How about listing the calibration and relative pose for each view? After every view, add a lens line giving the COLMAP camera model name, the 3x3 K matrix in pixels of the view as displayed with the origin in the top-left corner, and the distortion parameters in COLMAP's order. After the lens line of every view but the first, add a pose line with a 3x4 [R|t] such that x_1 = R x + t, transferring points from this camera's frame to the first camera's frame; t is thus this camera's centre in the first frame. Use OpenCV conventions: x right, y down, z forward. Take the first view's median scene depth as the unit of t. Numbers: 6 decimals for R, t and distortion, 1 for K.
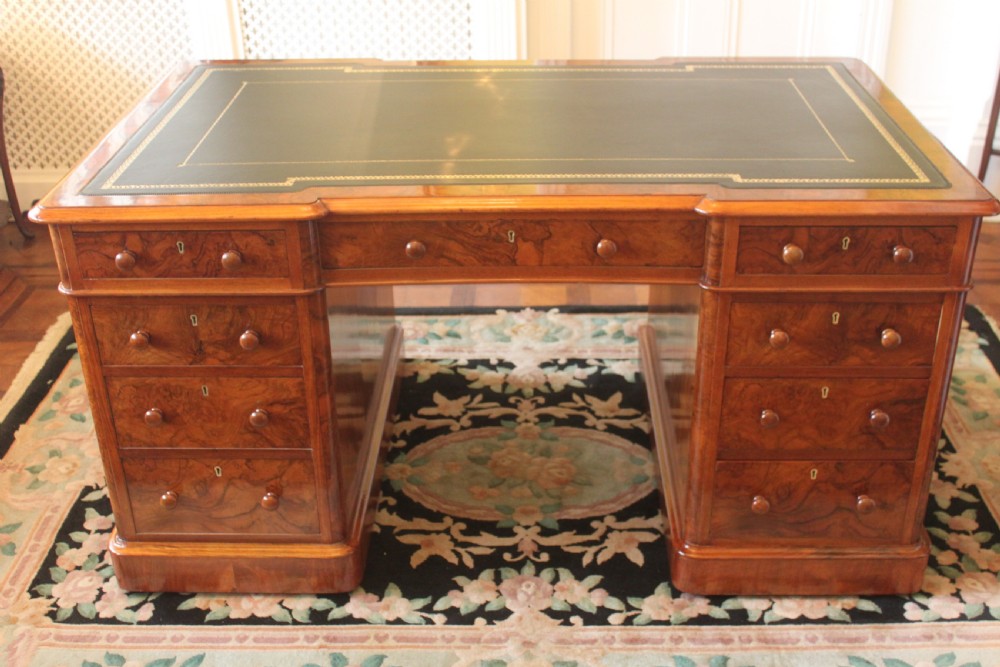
lens RADIAL K [[1162.3, 0, 509.0], [0, 1162.3, 343.3], [0, 0, 1]] dist [-0.077958, 0.000000]
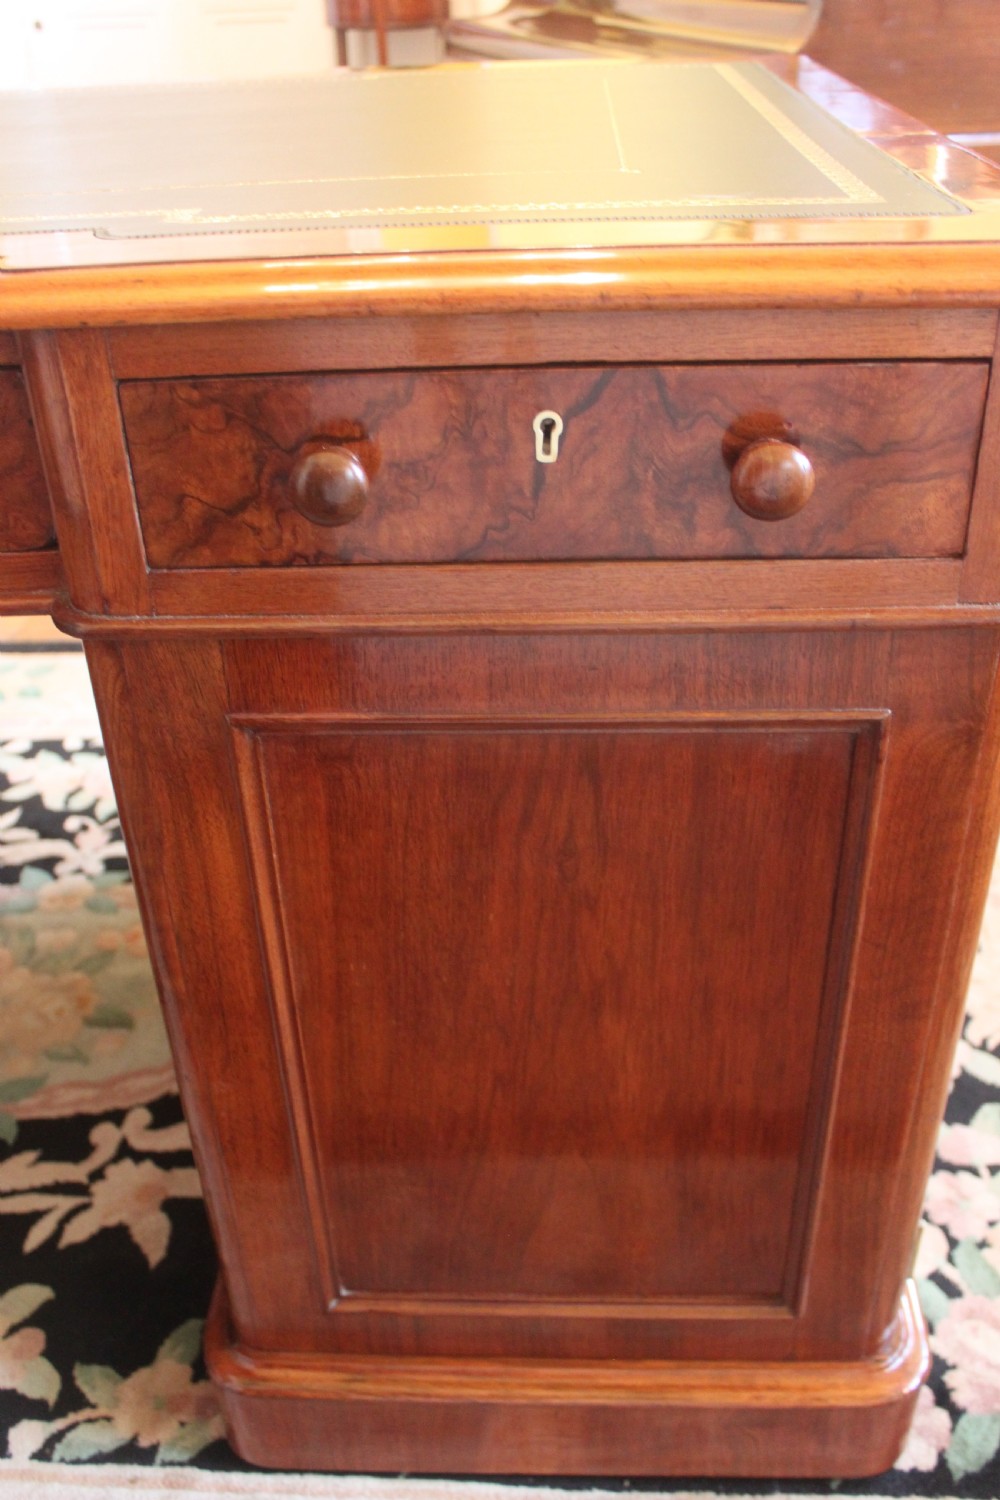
lens RADIAL K [[1378.3, 0, 500.9], [0, 1378.3, 759.4], [0, 0, 1]] dist [-0.088757, 0.000000]
pose [[-0.998468, 0.031054, 0.045798, -0.225305], [0.055155, 0.491958, 0.868870, -0.437268], [0.004451, 0.870065, -0.492917, 1.323920]]
